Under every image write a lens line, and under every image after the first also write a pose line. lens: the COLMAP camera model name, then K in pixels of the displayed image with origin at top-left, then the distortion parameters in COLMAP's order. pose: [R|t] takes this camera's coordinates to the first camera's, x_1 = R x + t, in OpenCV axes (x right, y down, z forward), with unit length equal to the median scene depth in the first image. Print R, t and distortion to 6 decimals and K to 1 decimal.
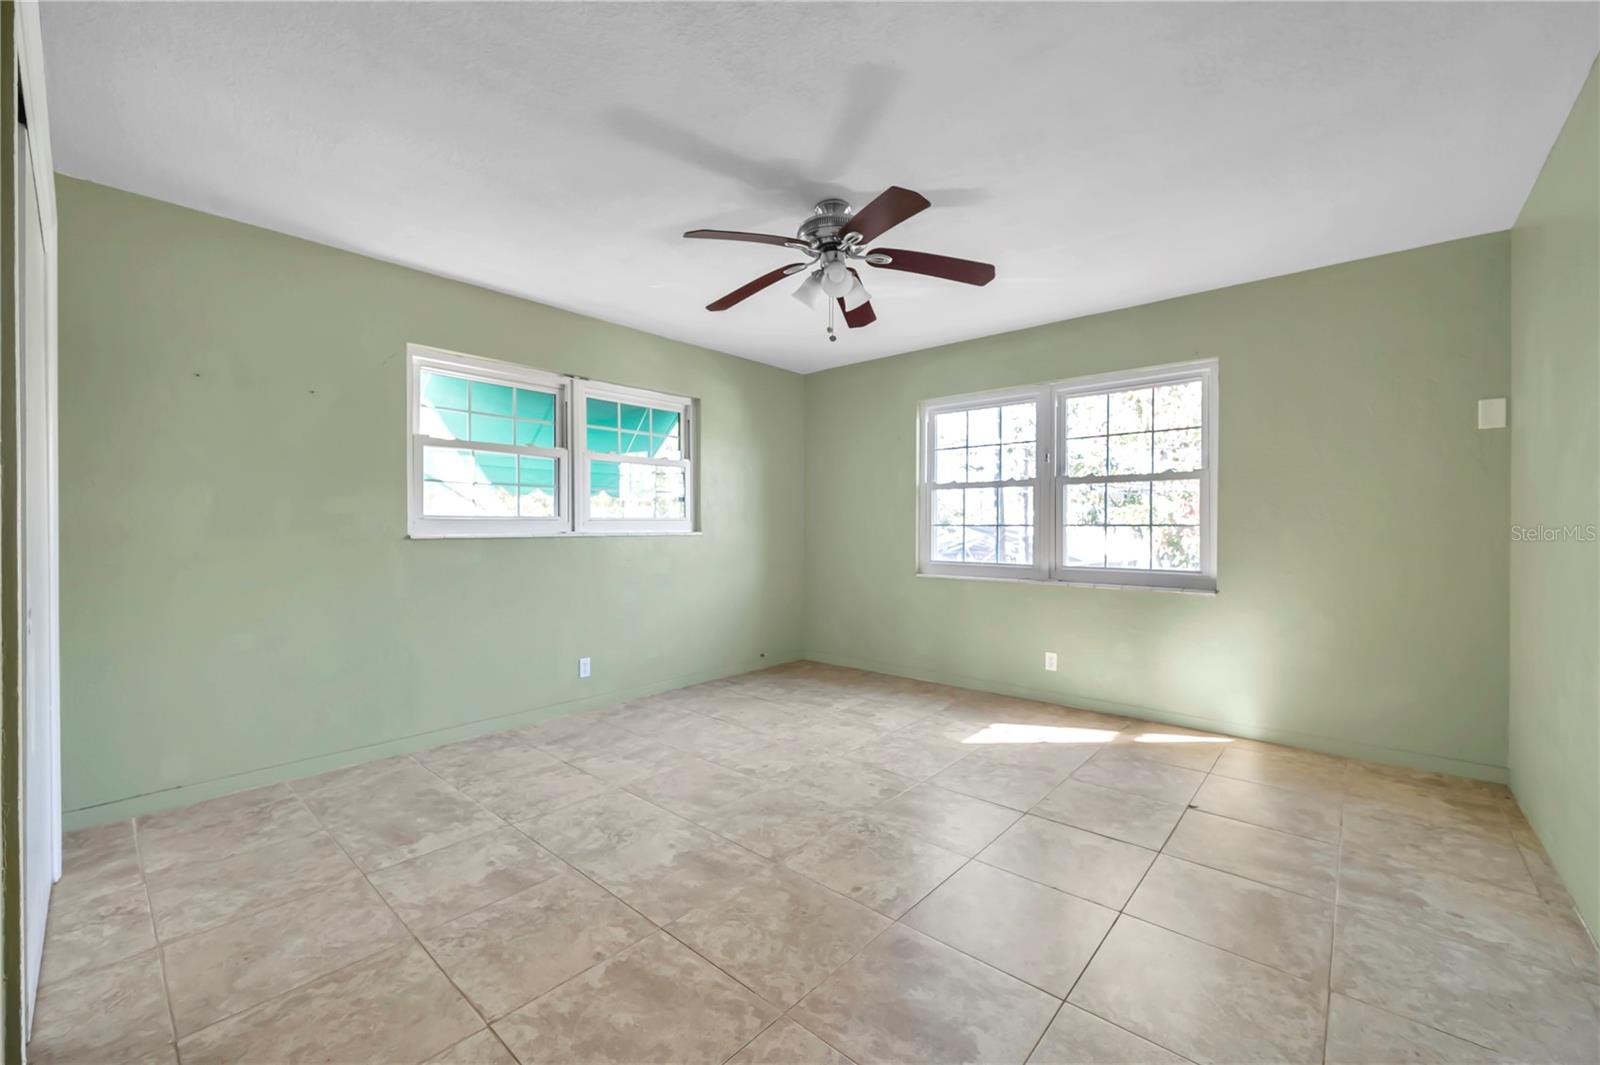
lens RADIAL K [[631.9, 0, 796.9], [0, 631.9, 530.7], [0, 0, 1]] dist [-0.002136, 0.000387]
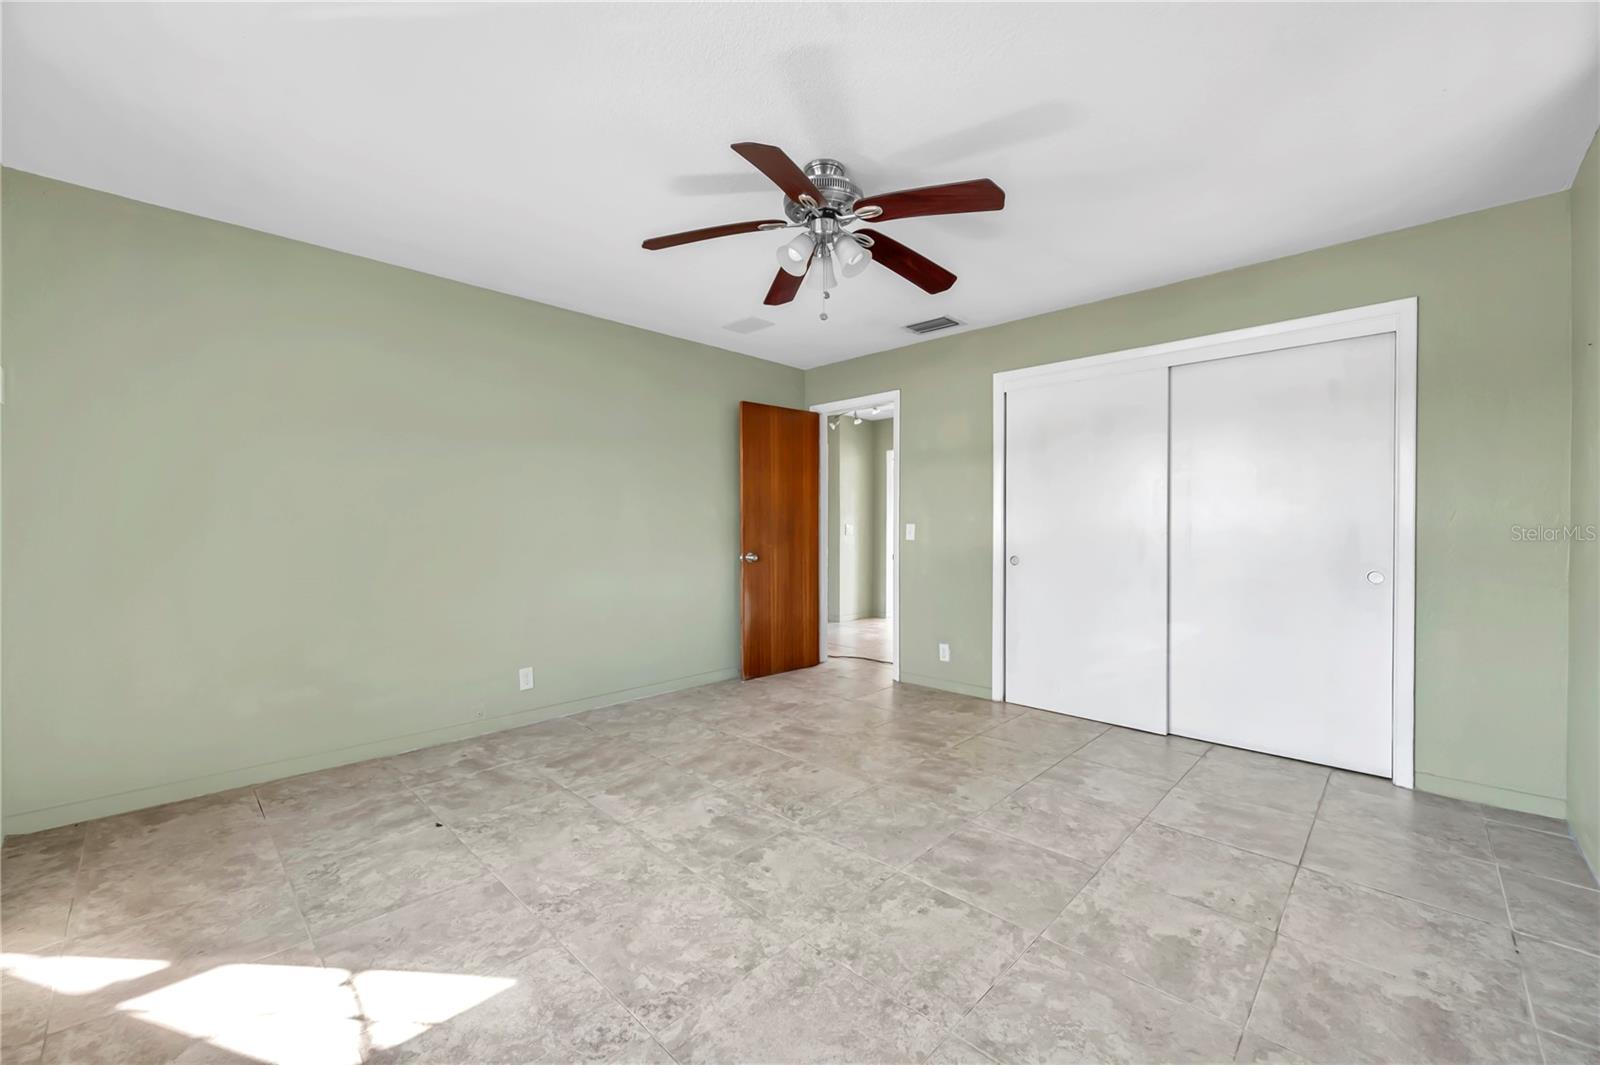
lens RADIAL K [[631.9, 0, 796.9], [0, 631.9, 530.7], [0, 0, 1]] dist [-0.002136, 0.000387]
pose [[-0.998910, -0.001005, 0.046673, 0.050466], [-0.000447, 0.999928, 0.011972, -0.010912], [-0.046682, 0.011938, -0.998838, 1.817970]]
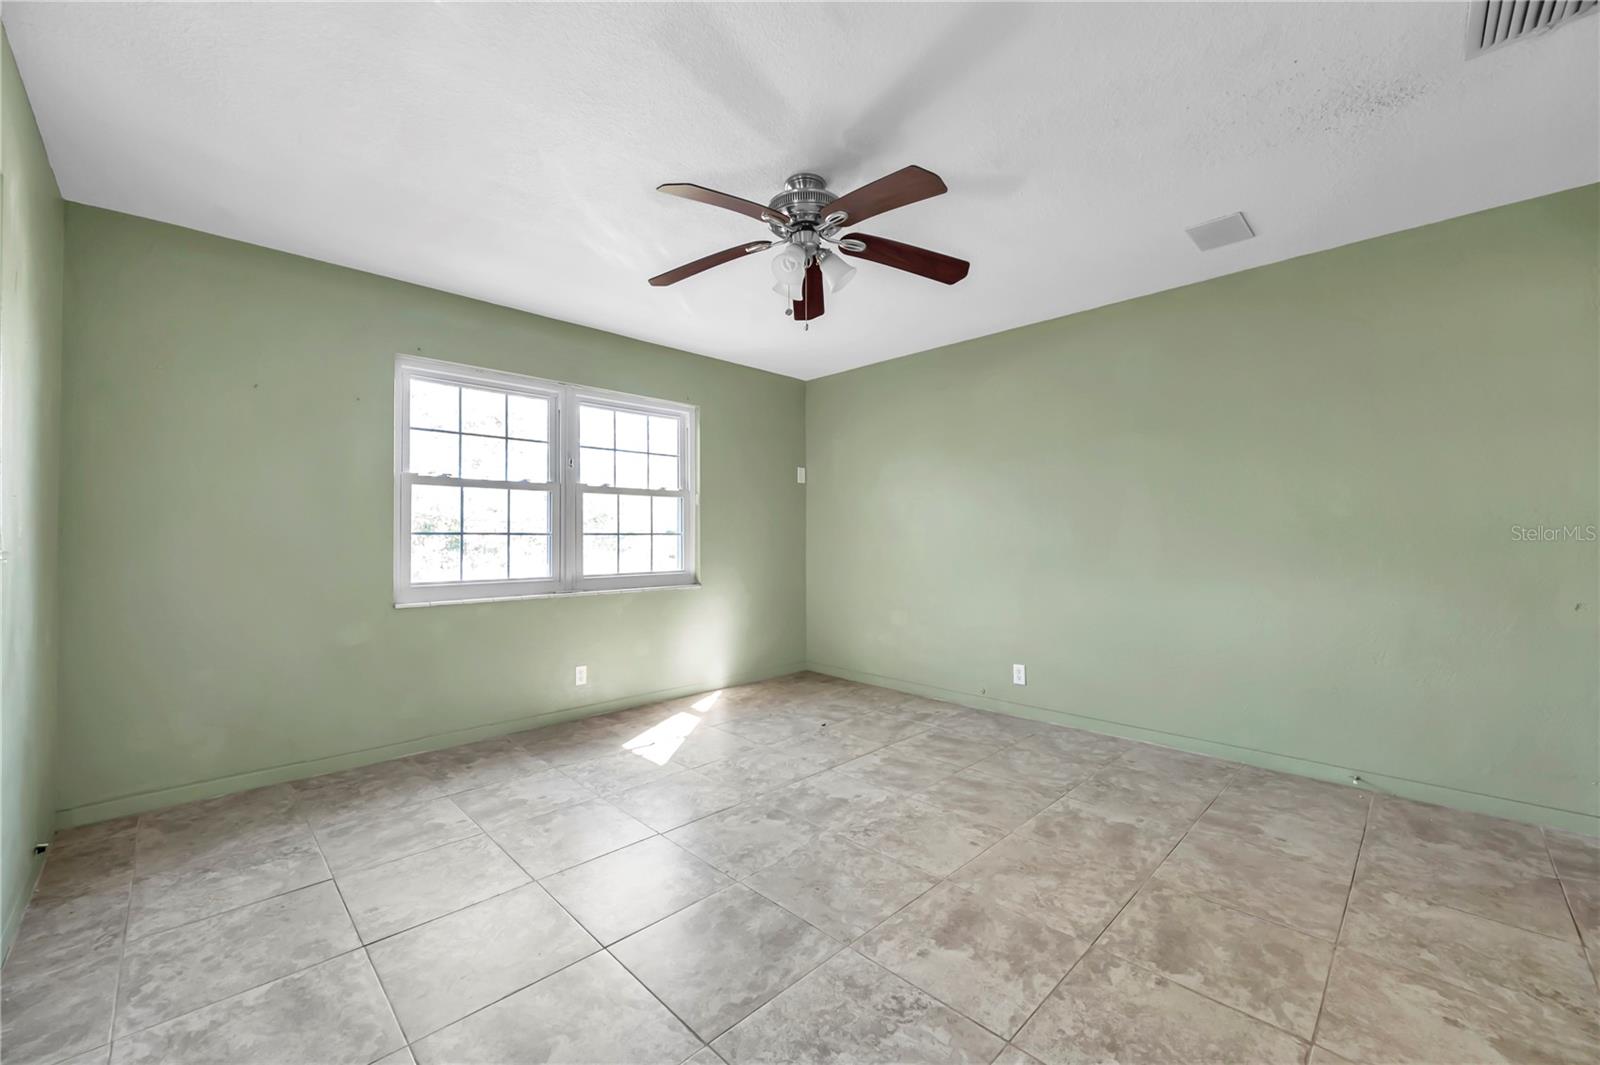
lens RADIAL K [[631.9, 0, 796.9], [0, 631.9, 530.7], [0, 0, 1]] dist [-0.002136, 0.000387]
pose [[0.072488, 0.007986, 0.997337, -0.806698], [0.009025, 0.999922, -0.008663, -0.002998], [-0.997328, 0.009629, 0.072410, 0.907822]]
